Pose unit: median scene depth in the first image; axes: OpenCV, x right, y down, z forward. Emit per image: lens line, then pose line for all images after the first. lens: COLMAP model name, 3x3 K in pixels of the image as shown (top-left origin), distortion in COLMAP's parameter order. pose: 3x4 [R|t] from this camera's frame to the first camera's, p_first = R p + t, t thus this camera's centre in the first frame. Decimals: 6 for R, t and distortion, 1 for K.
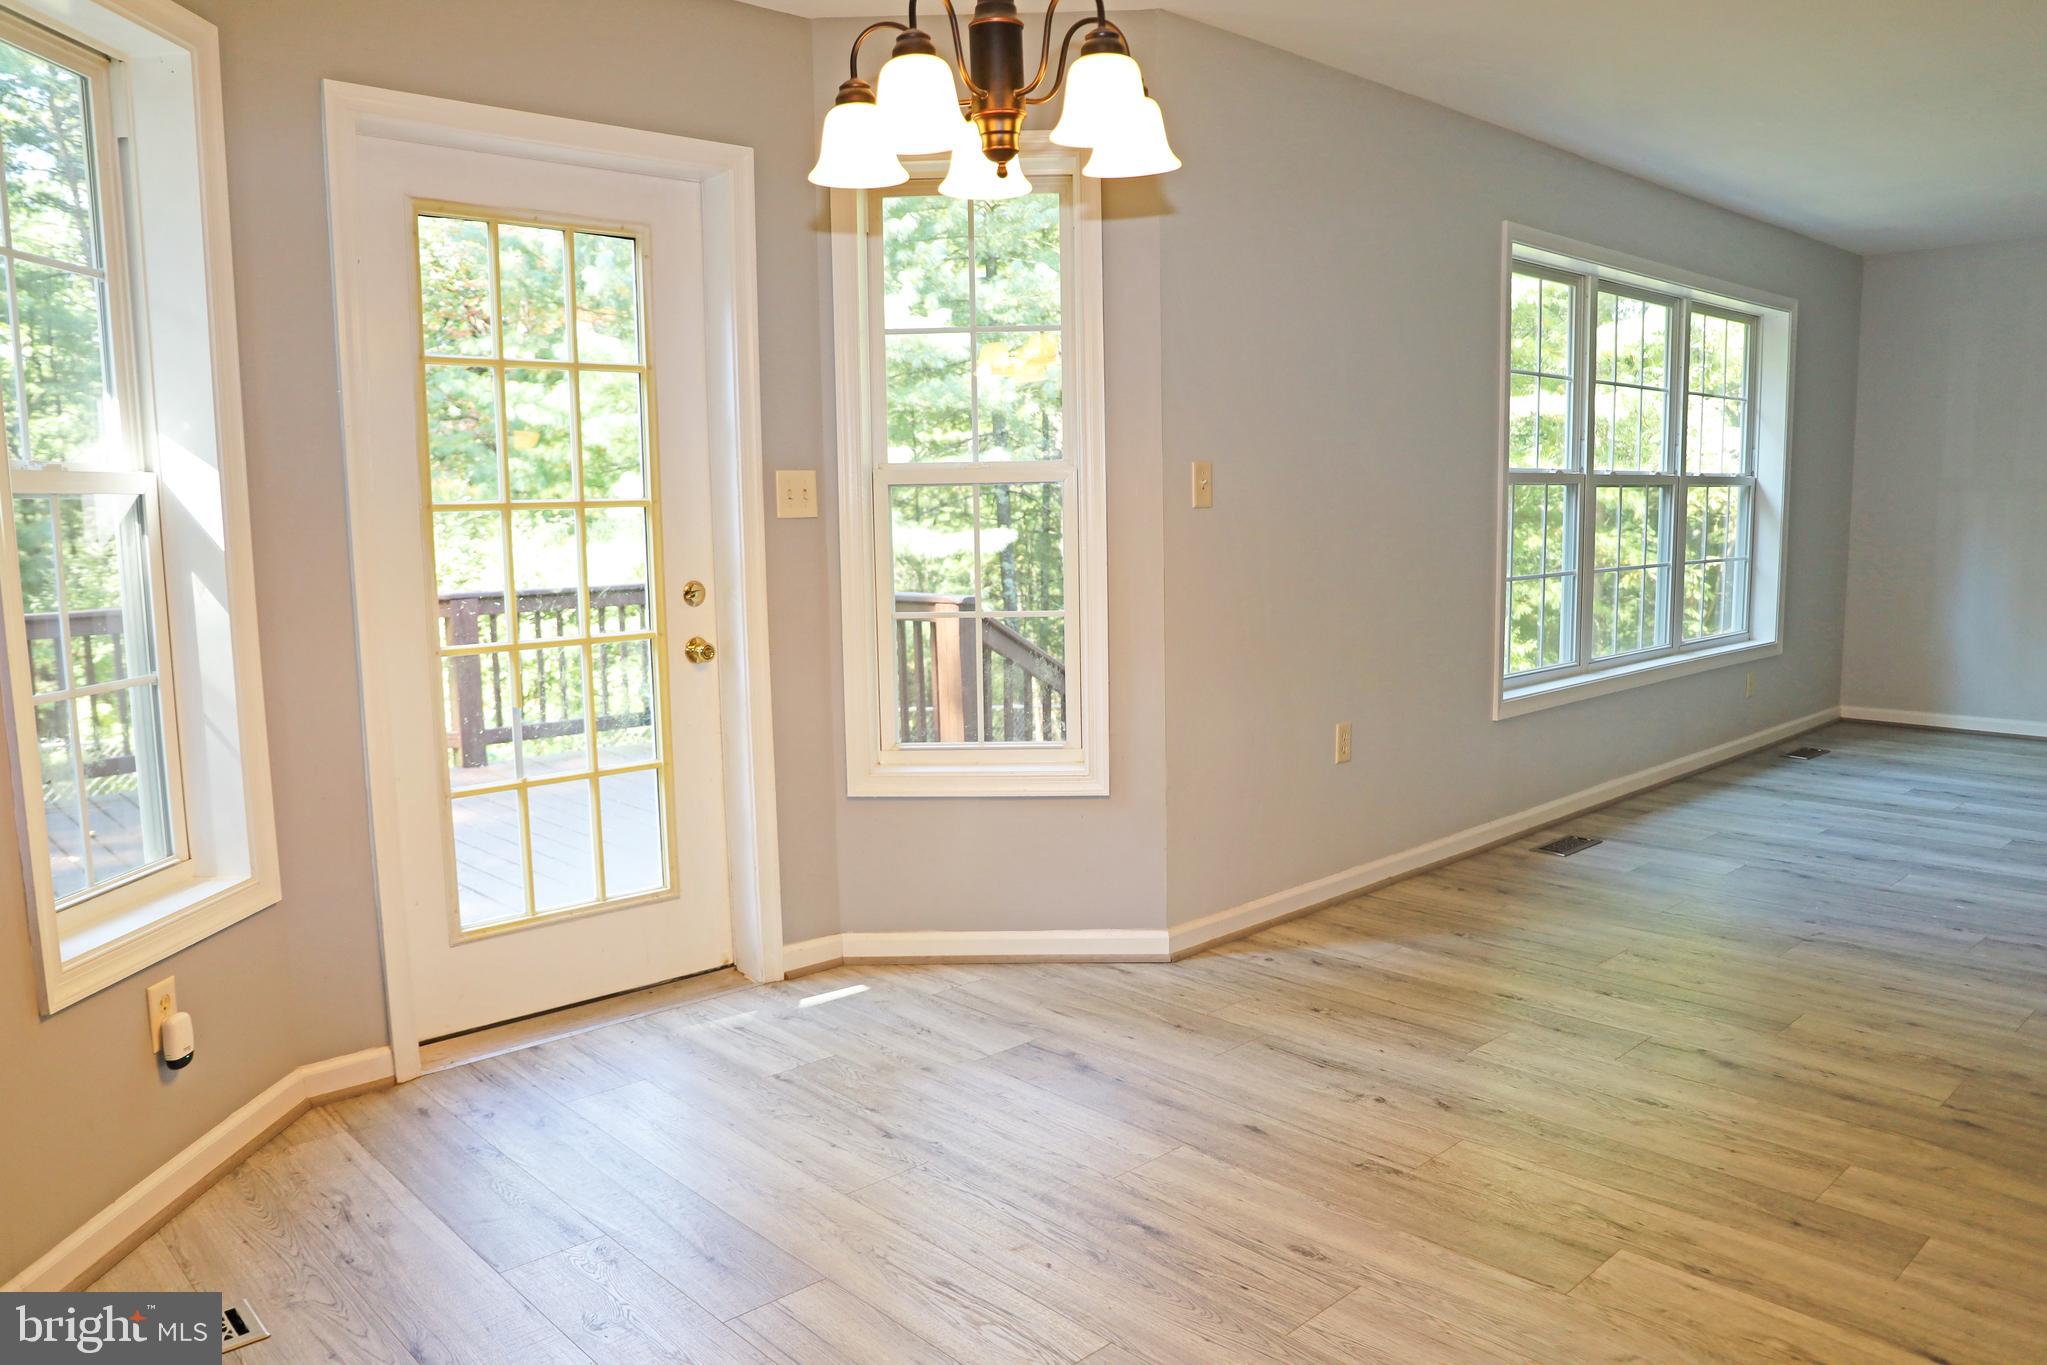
lens RADIAL K [[1399.1, 0, 1035.8], [0, 1399.1, 693.3], [0, 0, 1]] dist [-0.115733, 0.056371]
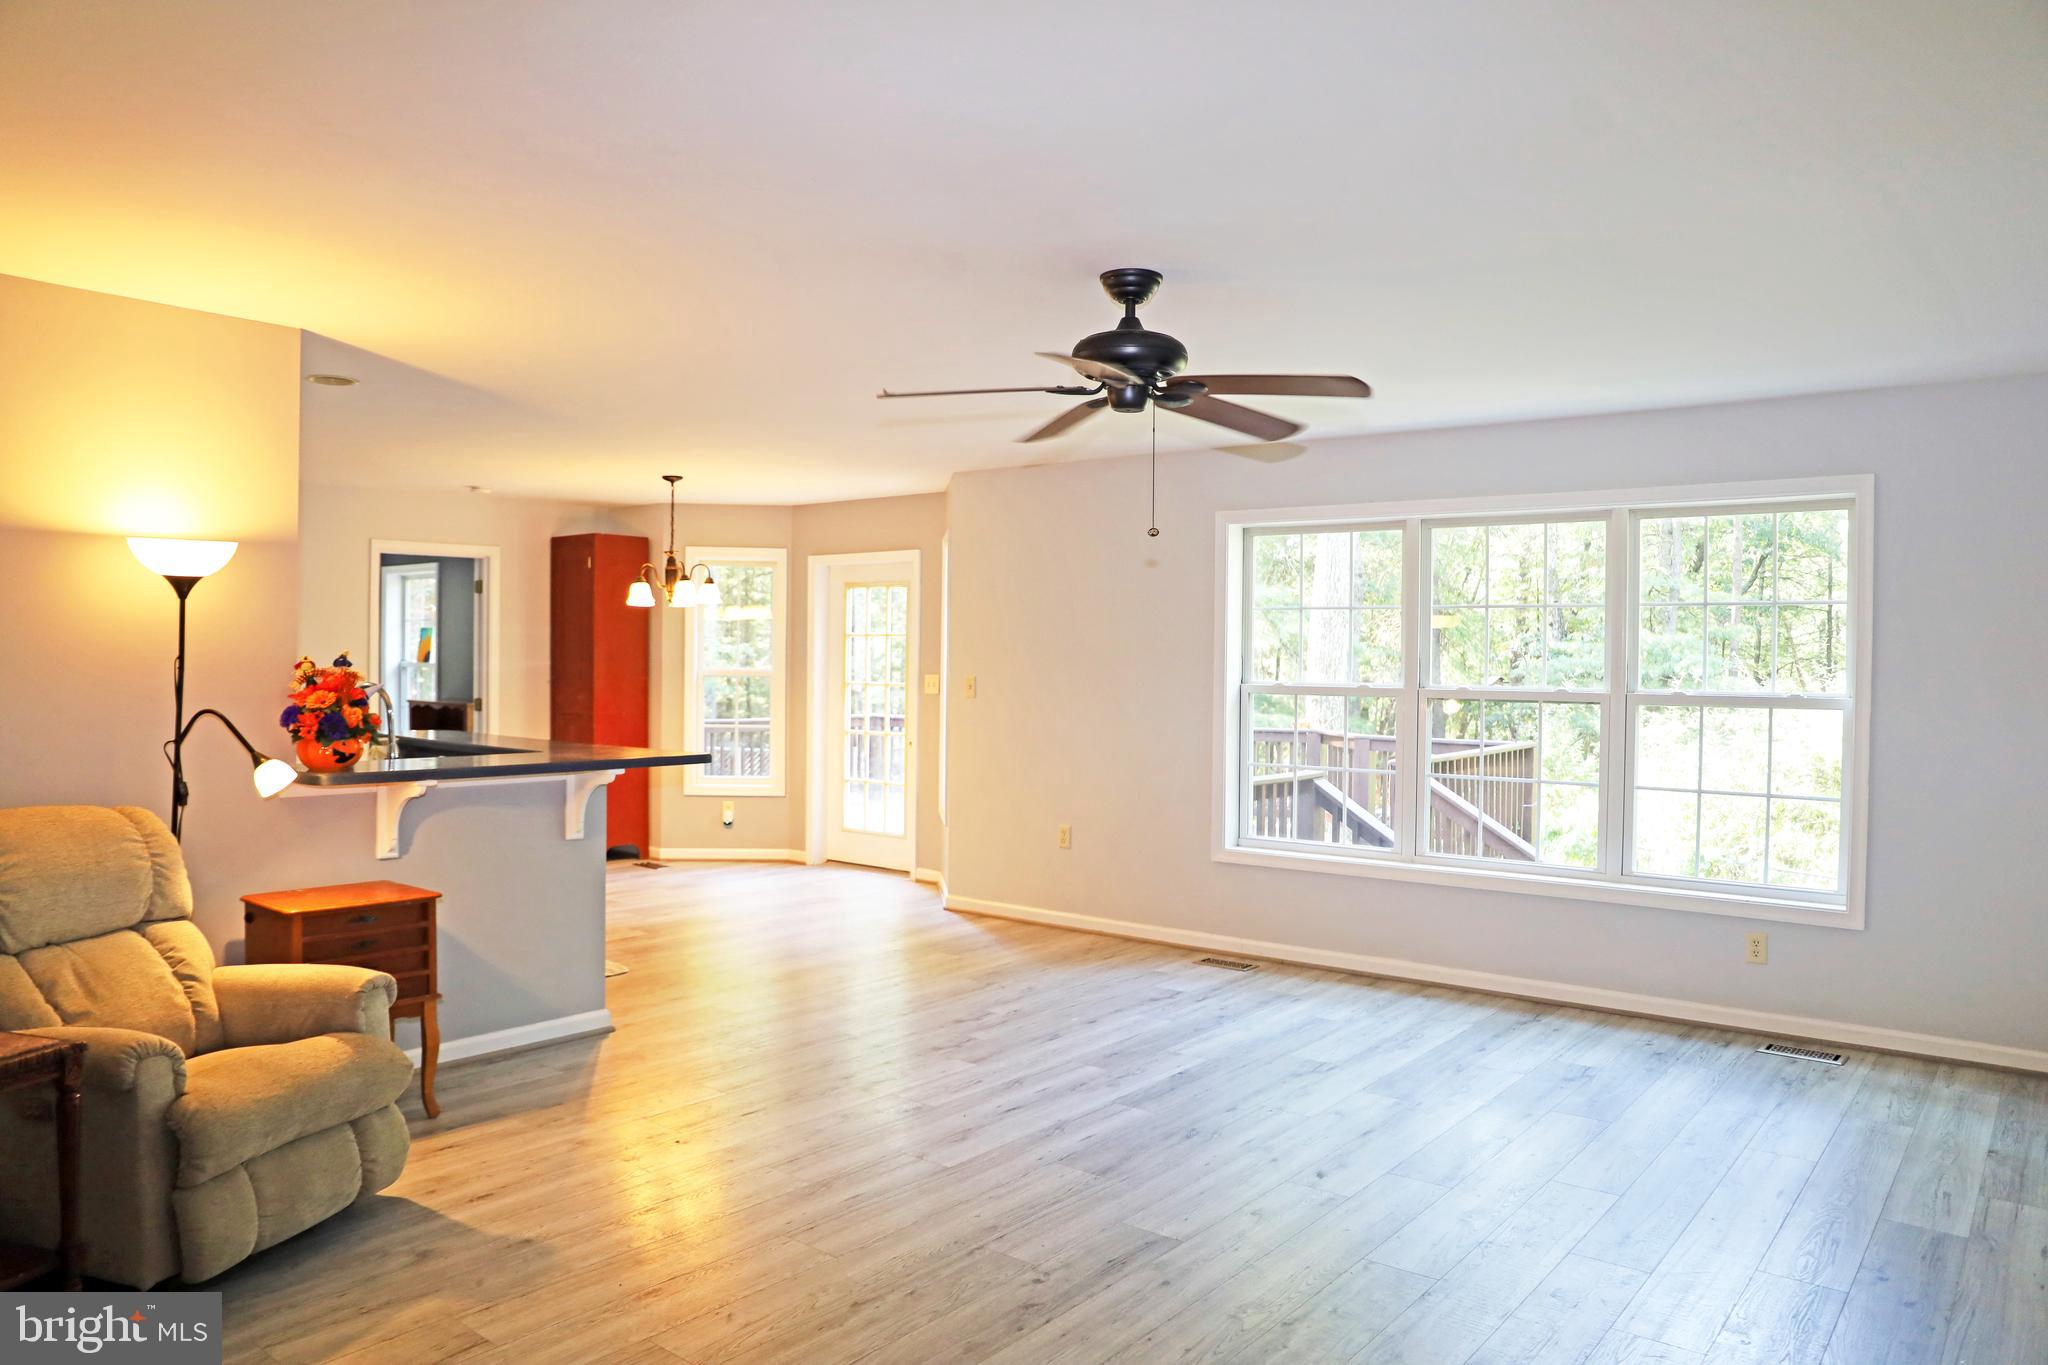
lens RADIAL K [[1399.7, 0, 1014.5], [0, 1399.7, 687.8], [0, 0, 1]] dist [-0.115733, 0.056371]
pose [[0.158847, 0.046190, -0.986222, 2.529194], [-0.141089, 0.989715, 0.023629, -0.237588], [0.977170, 0.135392, 0.163730, 0.822940]]
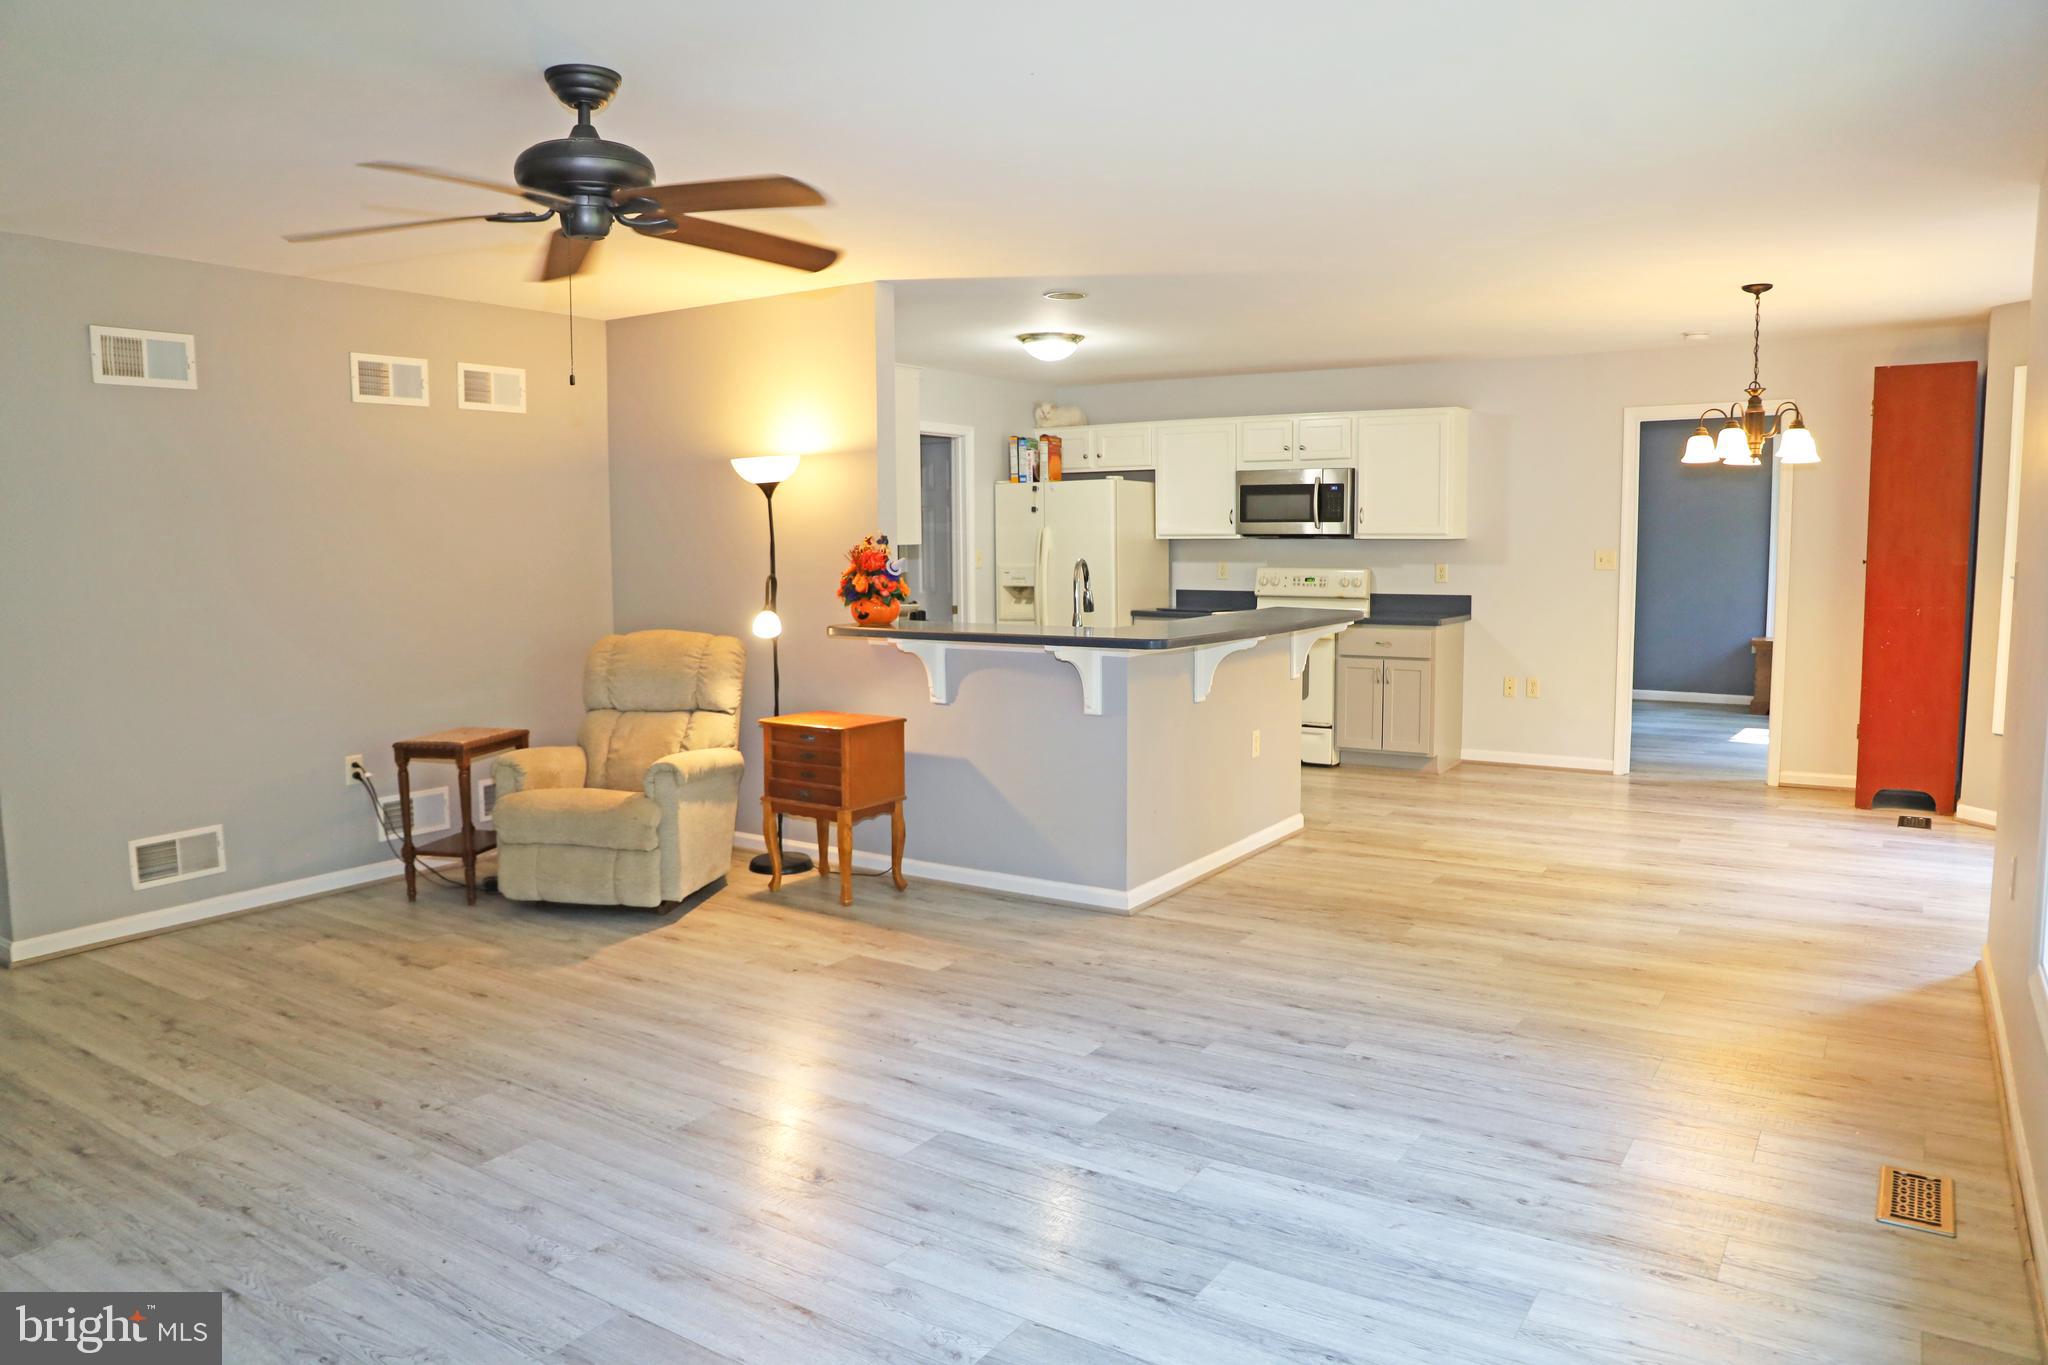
lens RADIAL K [[1399.7, 0, 1019.7], [0, 1399.7, 663.0], [0, 0, 1]] dist [-0.115733, 0.056371]
pose [[-0.970140, 0.052255, -0.236851, 1.343351], [0.000392, 0.976852, 0.213914, -0.360805], [0.242547, 0.207434, -0.947704, 2.124203]]
